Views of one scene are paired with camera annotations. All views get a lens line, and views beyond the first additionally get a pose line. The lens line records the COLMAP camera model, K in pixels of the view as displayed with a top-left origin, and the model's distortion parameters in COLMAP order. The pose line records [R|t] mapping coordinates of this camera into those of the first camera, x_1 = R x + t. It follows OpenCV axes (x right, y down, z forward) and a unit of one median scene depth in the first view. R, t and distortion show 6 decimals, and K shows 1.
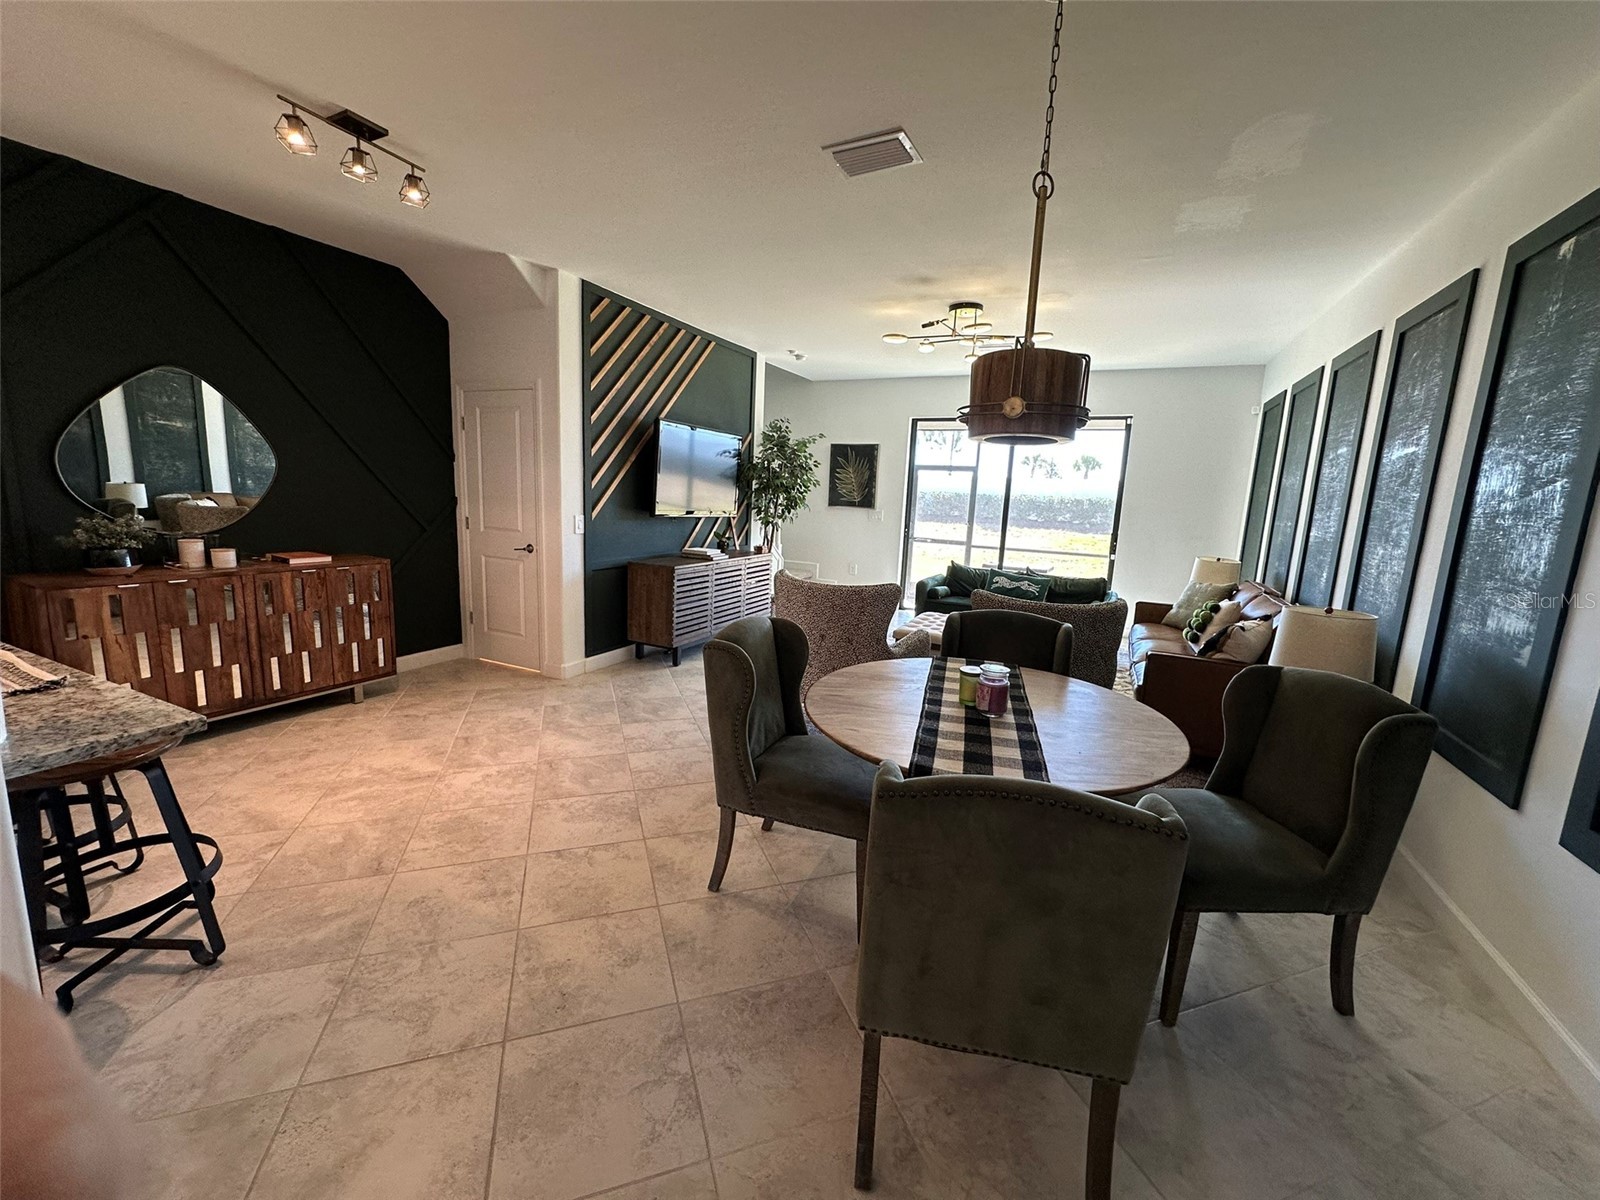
lens RADIAL K [[635.7, 0, 797.3], [0, 635.7, 598.4], [0, 0, 1]] dist [-0.009372, 0.000142]
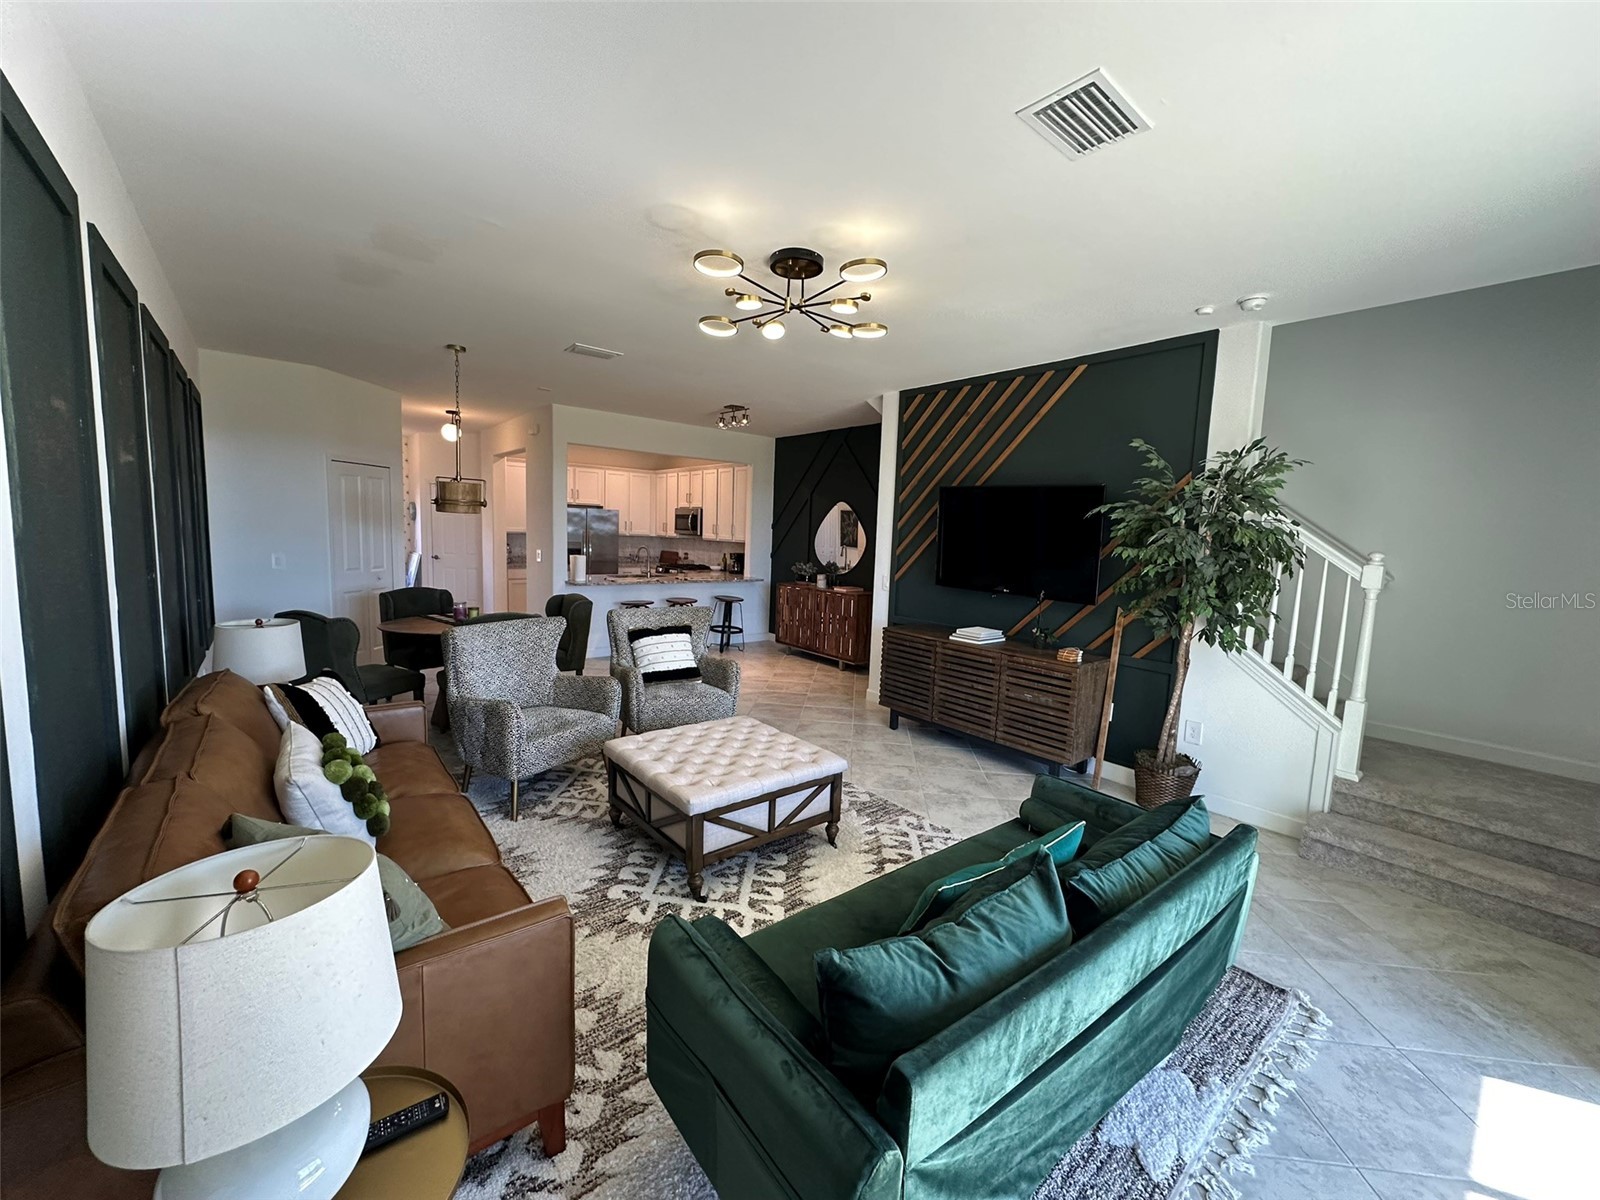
lens RADIAL K [[635.7, 0, 797.3], [0, 635.7, 598.4], [0, 0, 1]] dist [-0.009372, 0.000142]
pose [[-0.429348, 0.037373, -0.902365, 0.903288], [-0.207000, 0.968473, 0.138603, -0.237747], [0.879097, 0.246298, -0.408076, 1.437714]]
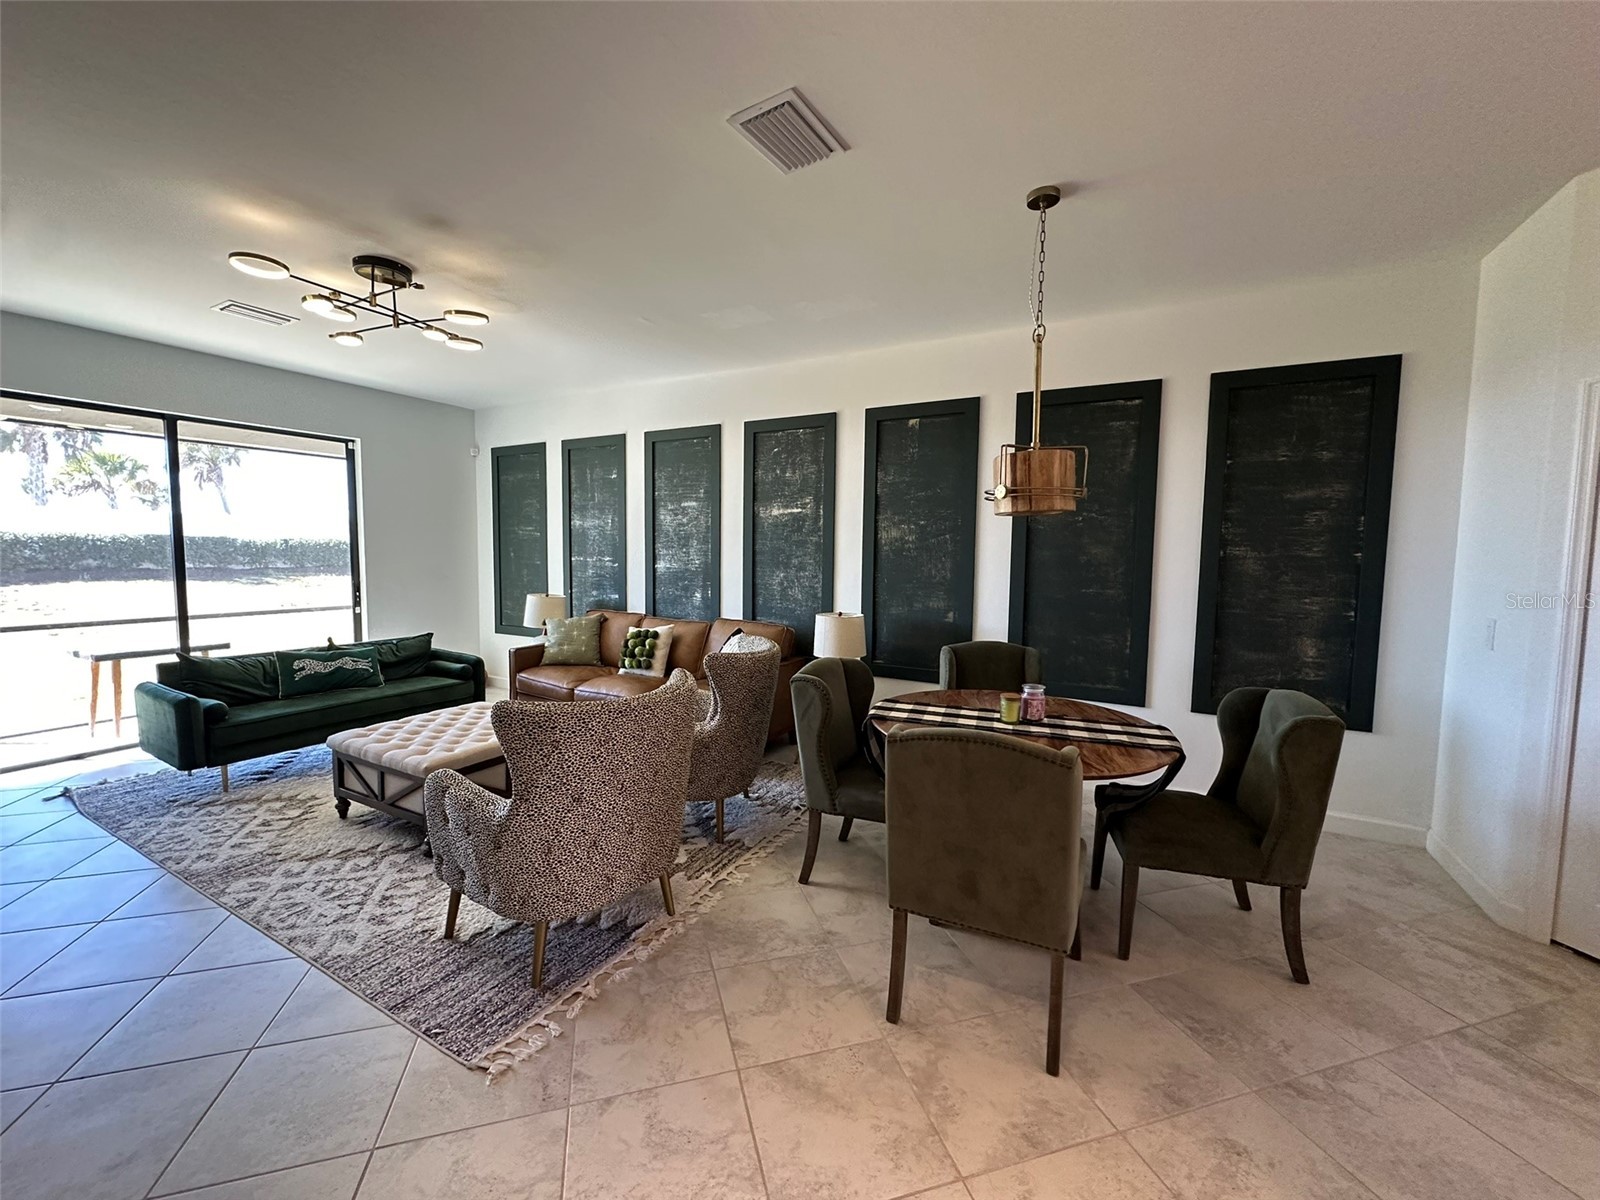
lens RADIAL K [[635.7, 0, 797.3], [0, 635.7, 598.4], [0, 0, 1]] dist [-0.009372, 0.000142]
pose [[0.058537, -0.112849, 0.991886, -0.447135], [0.154958, 0.982574, 0.102645, -0.123082], [-0.986185, 0.147692, 0.075004, 0.615757]]
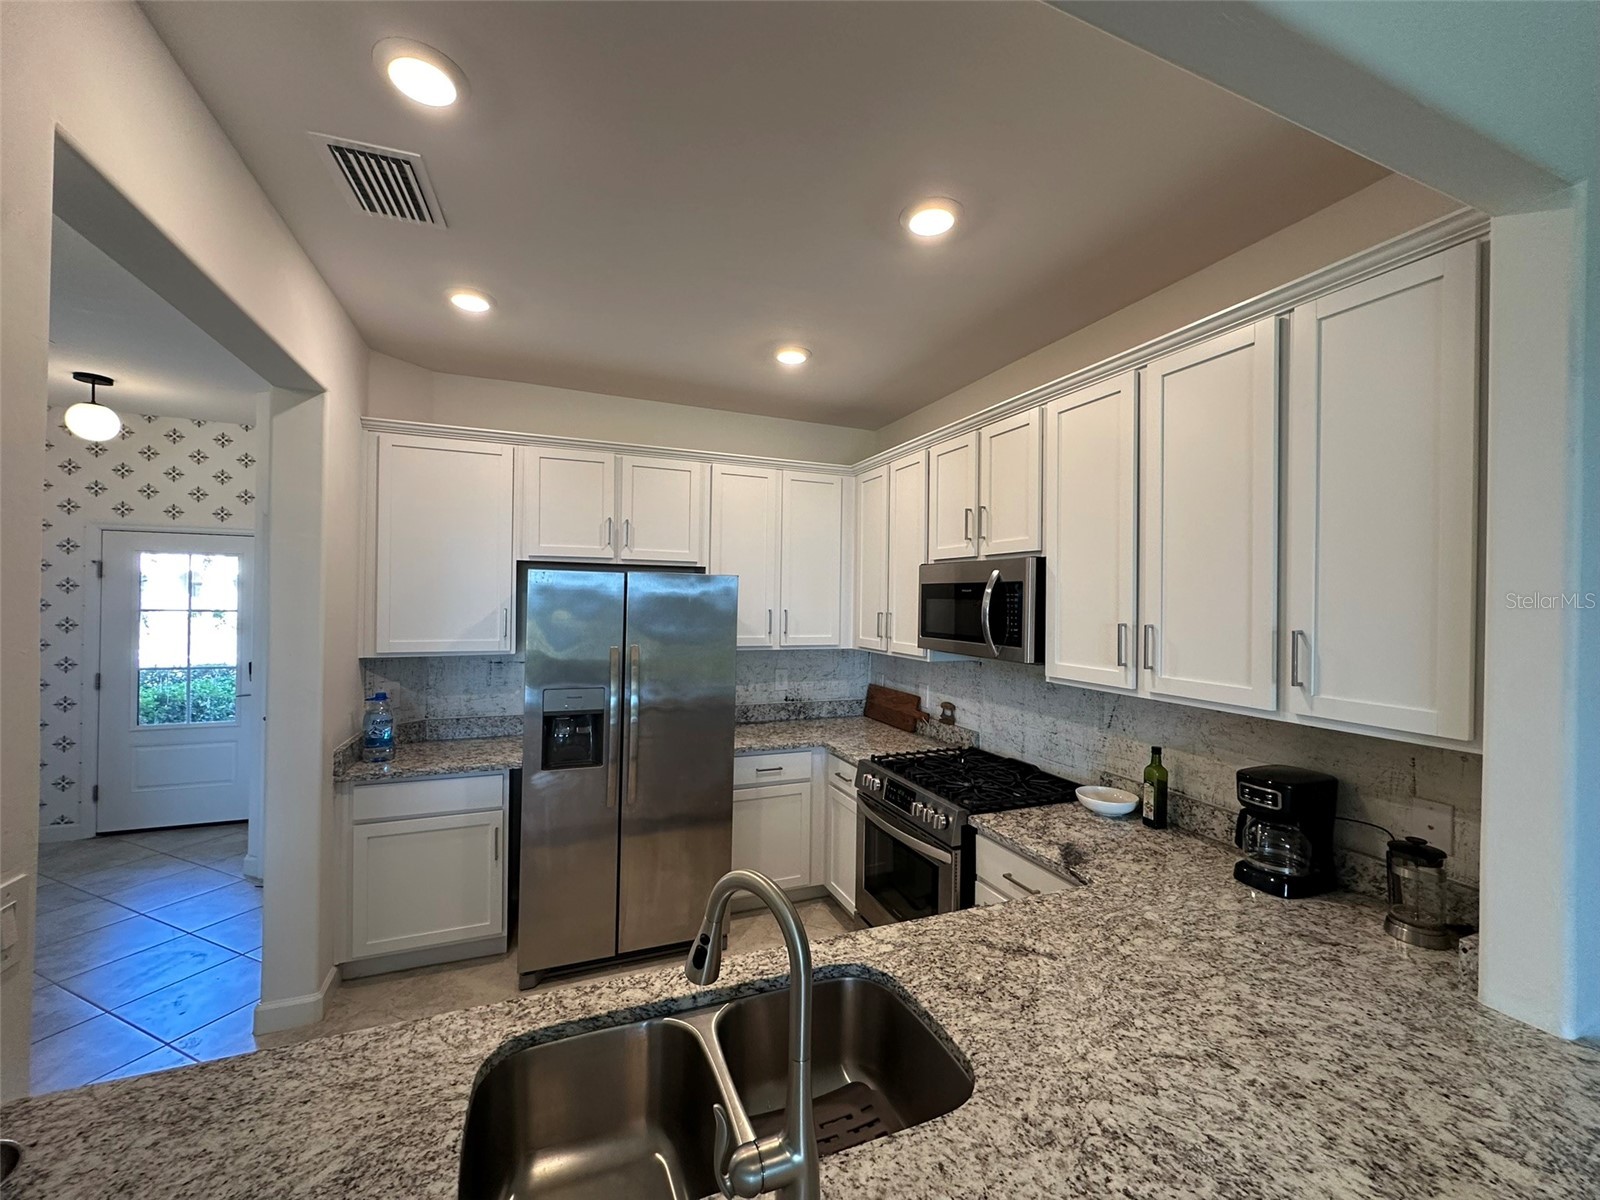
lens RADIAL K [[635.7, 0, 797.3], [0, 635.7, 598.4], [0, 0, 1]] dist [-0.009372, 0.000142]
pose [[-0.677048, -0.057966, -0.733653, -0.439622], [-0.167425, 0.982885, 0.076849, -0.134879], [0.716642, 0.174862, -0.675165, 0.375536]]
